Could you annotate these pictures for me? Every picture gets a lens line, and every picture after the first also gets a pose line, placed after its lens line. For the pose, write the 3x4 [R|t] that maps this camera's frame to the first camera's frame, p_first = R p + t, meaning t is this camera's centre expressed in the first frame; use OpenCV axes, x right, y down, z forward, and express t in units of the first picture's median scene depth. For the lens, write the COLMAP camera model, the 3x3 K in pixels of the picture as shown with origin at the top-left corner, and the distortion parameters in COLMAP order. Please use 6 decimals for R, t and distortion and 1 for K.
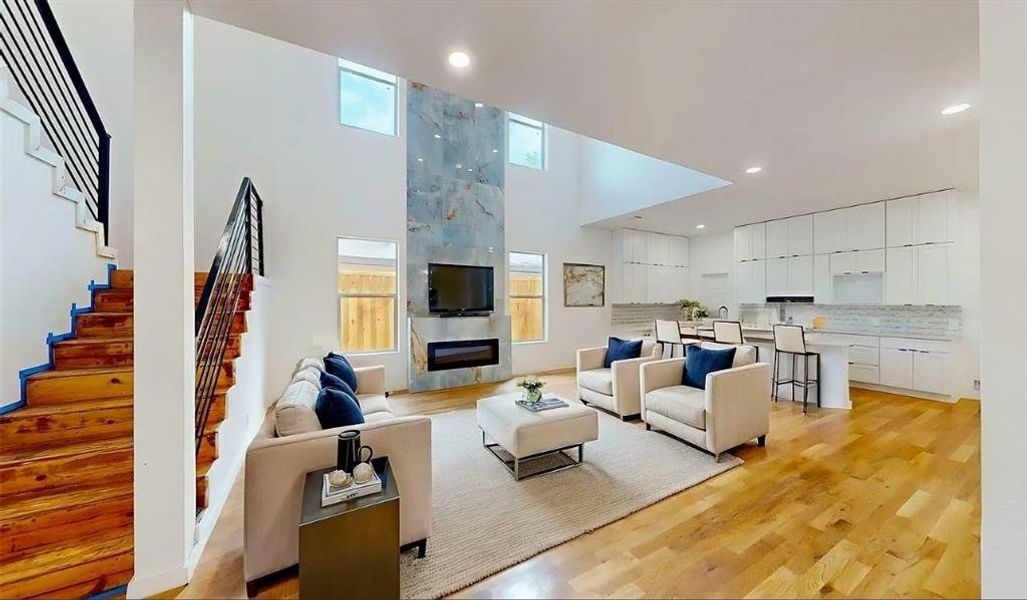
lens RADIAL K [[335.3, 0, 513.5], [0, 335.3, 300.0], [0, 0, 1]] dist [-0.000303, -0.000061]
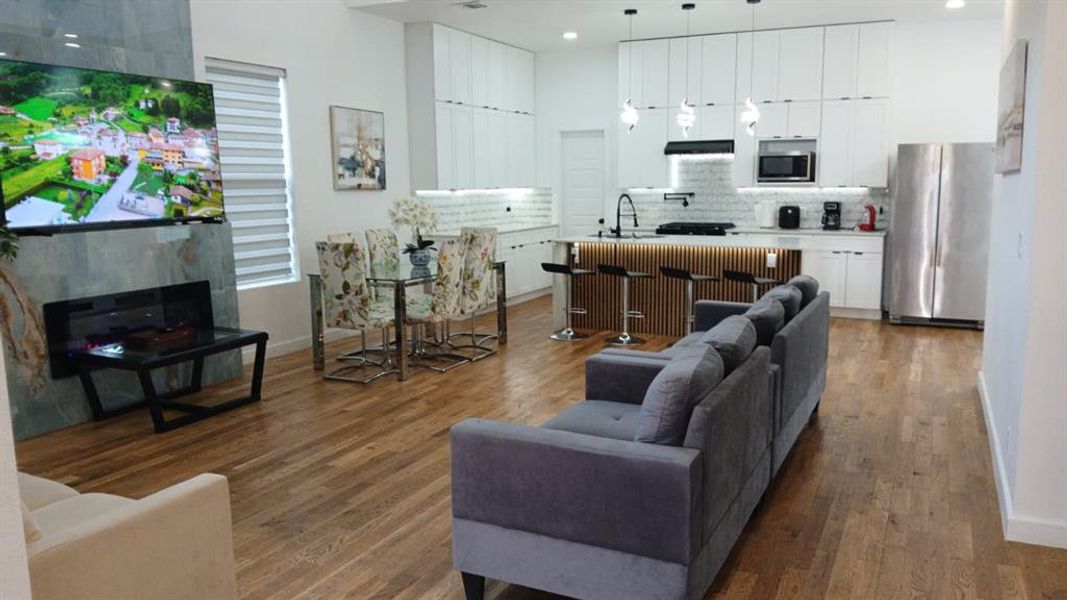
lens RADIAL K [[827.5, 0, 533.5], [0, 827.5, 300.0], [0, 0, 1]] dist [0.087607, -0.190829]
pose [[0.818710, -0.087324, 0.567528, -0.310590], [0.004305, 0.989274, 0.146007, -0.008801], [-0.574191, -0.117094, 0.810305, -0.051294]]
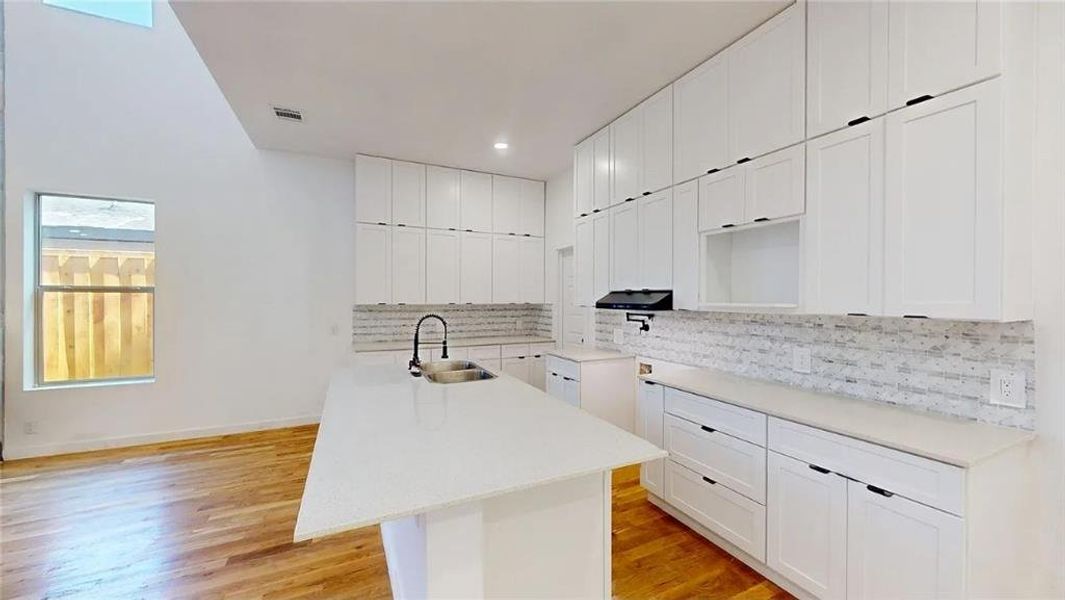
lens RADIAL K [[391.4, 0, 532.5], [0, 391.4, 300.0], [0, 0, 1]] dist [-0.000749, -0.000164]
pose [[0.998227, 0.003615, -0.059417, 0.806541], [-0.003193, 0.999969, 0.007193, -0.001539], [0.059441, -0.006991, 0.998207, 0.559024]]
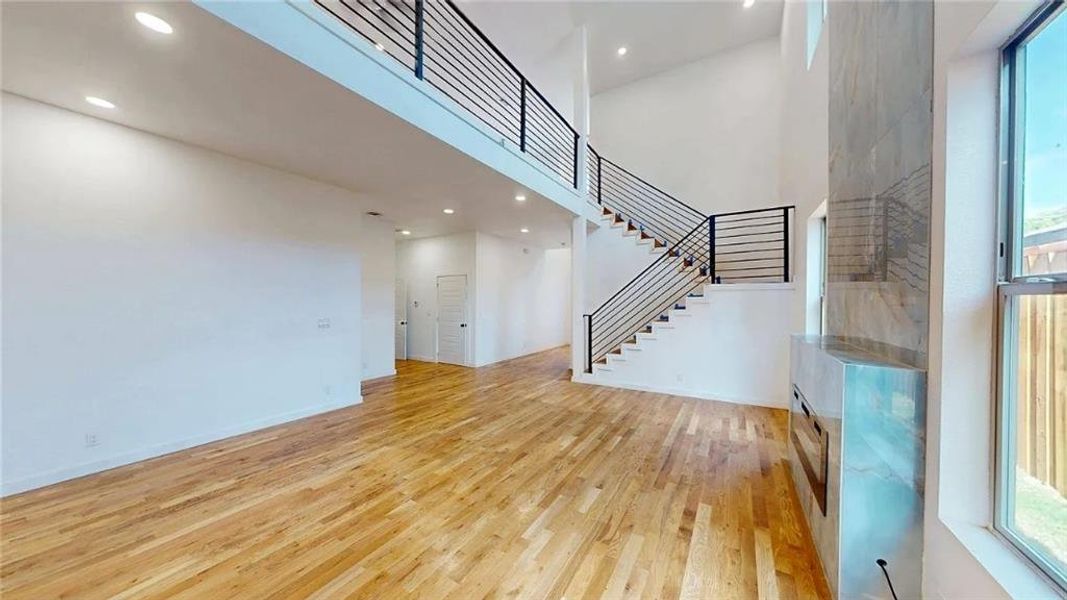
lens RADIAL K [[335.0, 0, 517.2], [0, 335.0, 306.0], [0, 0, 1]] dist [-0.000202, -0.000024]
pose [[-0.891937, 0.001371, -0.452158, 0.353639], [-0.002134, 0.999971, 0.007243, 0.002085], [0.452155, 0.007426, -0.891908, 1.192964]]
